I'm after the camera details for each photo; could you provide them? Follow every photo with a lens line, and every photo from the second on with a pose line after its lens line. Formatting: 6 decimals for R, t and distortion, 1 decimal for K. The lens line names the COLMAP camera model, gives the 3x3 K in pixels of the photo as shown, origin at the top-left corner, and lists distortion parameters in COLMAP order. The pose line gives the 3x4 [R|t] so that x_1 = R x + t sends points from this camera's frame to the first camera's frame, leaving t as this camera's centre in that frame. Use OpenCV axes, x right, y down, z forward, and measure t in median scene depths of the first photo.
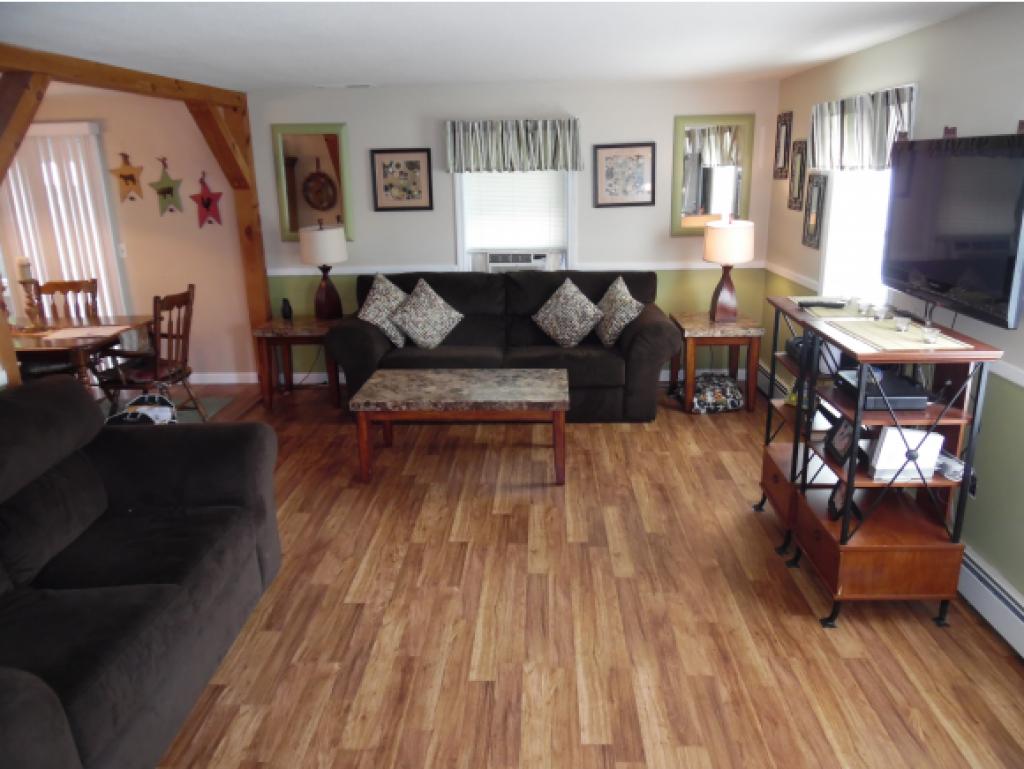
lens RADIAL K [[714.6, 0, 512.0], [0, 714.6, 384.5], [0, 0, 1]] dist [-0.030373, 0.004316]
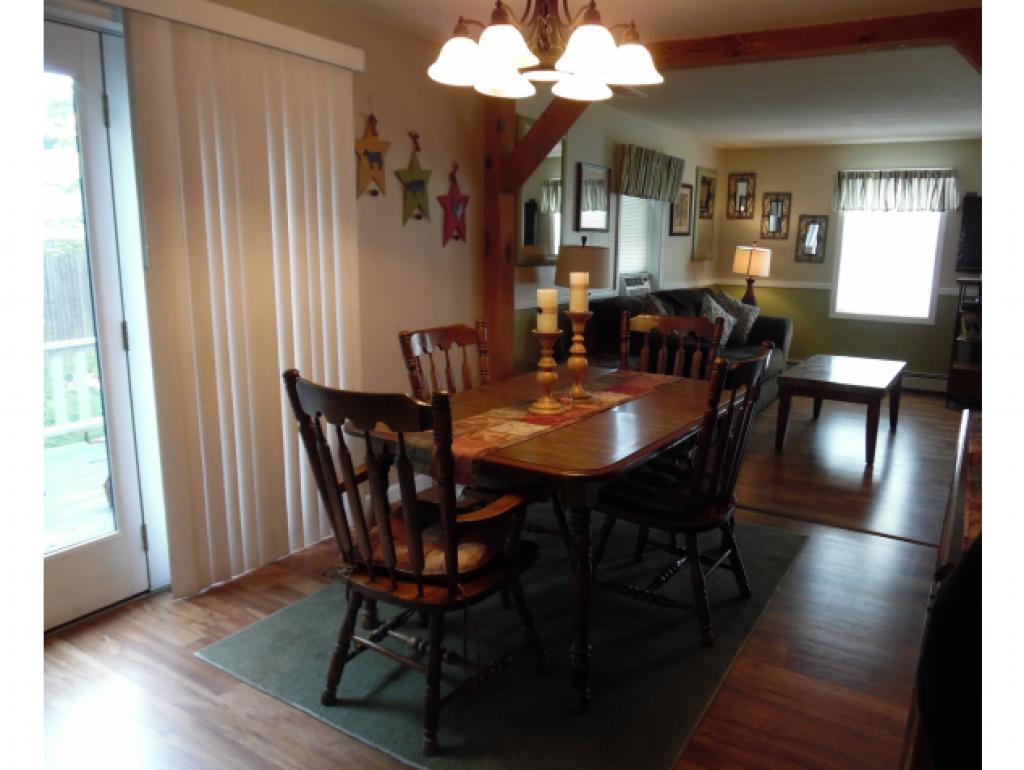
lens RADIAL K [[714.6, 0, 512.0], [0, 714.6, 385.0], [0, 0, 1]] dist [-0.030373, 0.004316]
pose [[0.514997, -0.142970, 0.845185, -1.085322], [0.225990, 0.973755, 0.027016, -0.107916], [-0.826865, 0.177091, 0.533791, 0.676410]]
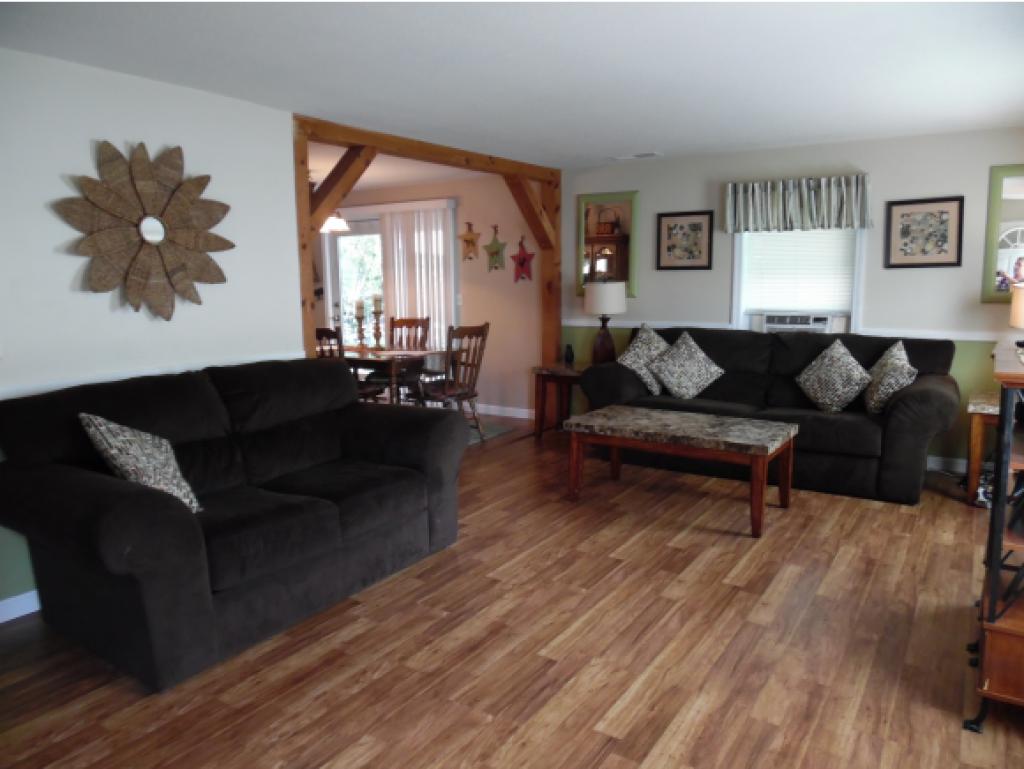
lens RADIAL K [[714.1, 0, 512.0], [0, 714.1, 384.5], [0, 0, 1]] dist [-0.037580, 0.001767]
pose [[0.850777, 0.088255, -0.518063, 0.206083], [-0.159237, 0.982747, -0.094087, 0.065009], [0.500821, 0.162542, 0.850152, 0.014314]]
